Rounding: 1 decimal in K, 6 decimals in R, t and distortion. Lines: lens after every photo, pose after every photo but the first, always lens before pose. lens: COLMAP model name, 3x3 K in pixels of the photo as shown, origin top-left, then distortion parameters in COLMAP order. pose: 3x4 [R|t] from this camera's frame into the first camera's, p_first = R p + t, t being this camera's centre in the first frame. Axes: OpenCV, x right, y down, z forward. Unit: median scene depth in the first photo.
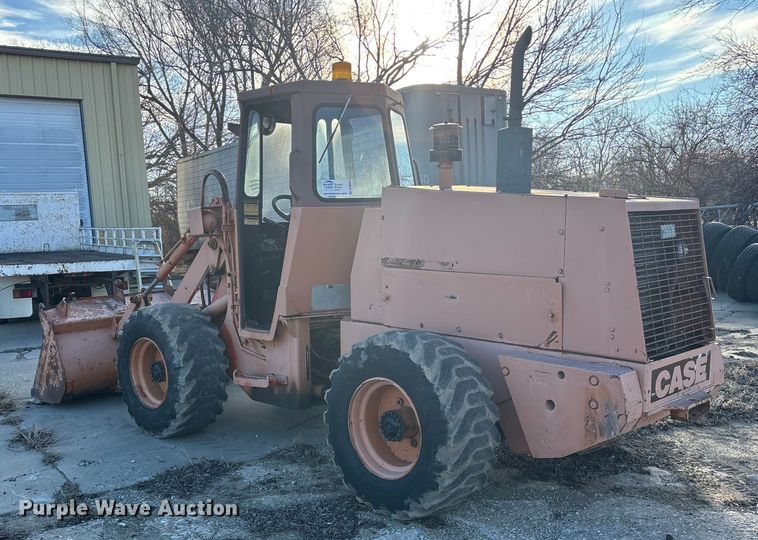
lens RADIAL K [[741.0, 0, 377.3], [0, 741.0, 274.9], [0, 0, 1]] dist [0.009319, 0.000000]
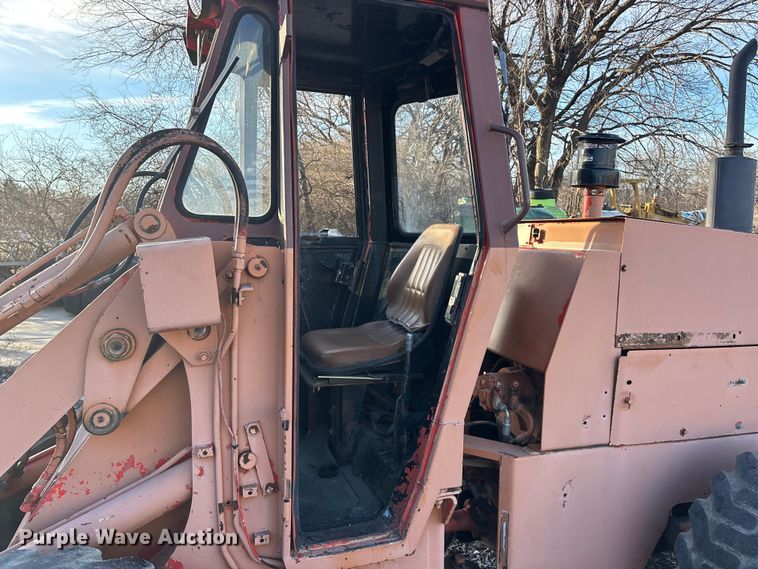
lens RADIAL K [[561.9, 0, 371.0], [0, 561.9, 280.6], [0, 0, 1]] dist [0.004229, -0.018636]
pose [[0.481151, -0.037308, 0.875843, -0.509990], [0.050814, 0.998601, 0.014622, -0.088149], [-0.875164, 0.037470, 0.482374, 1.017202]]
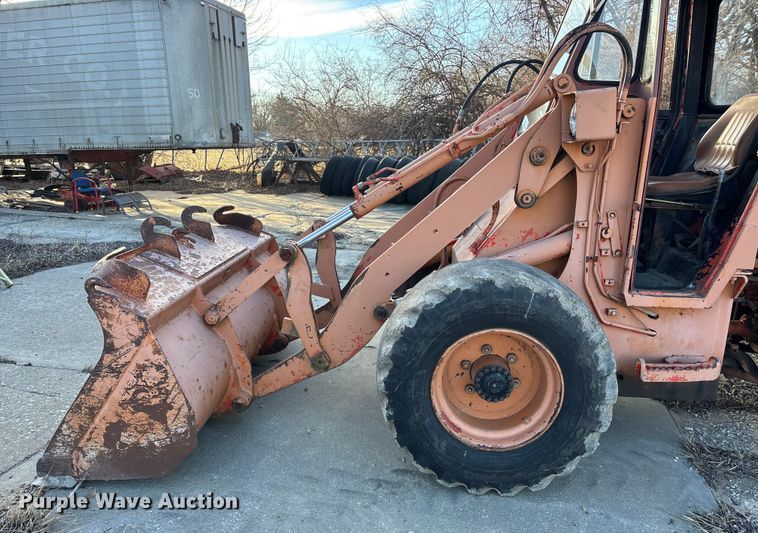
lens RADIAL K [[545.0, 0, 392.3], [0, 545.0, 278.2], [0, 0, 1]] dist [0.034581, -0.027434]
pose [[0.775197, -0.103396, 0.623201, -0.778566], [0.003539, 0.987210, 0.159387, -0.018718], [-0.631710, -0.121350, 0.765648, 0.957803]]
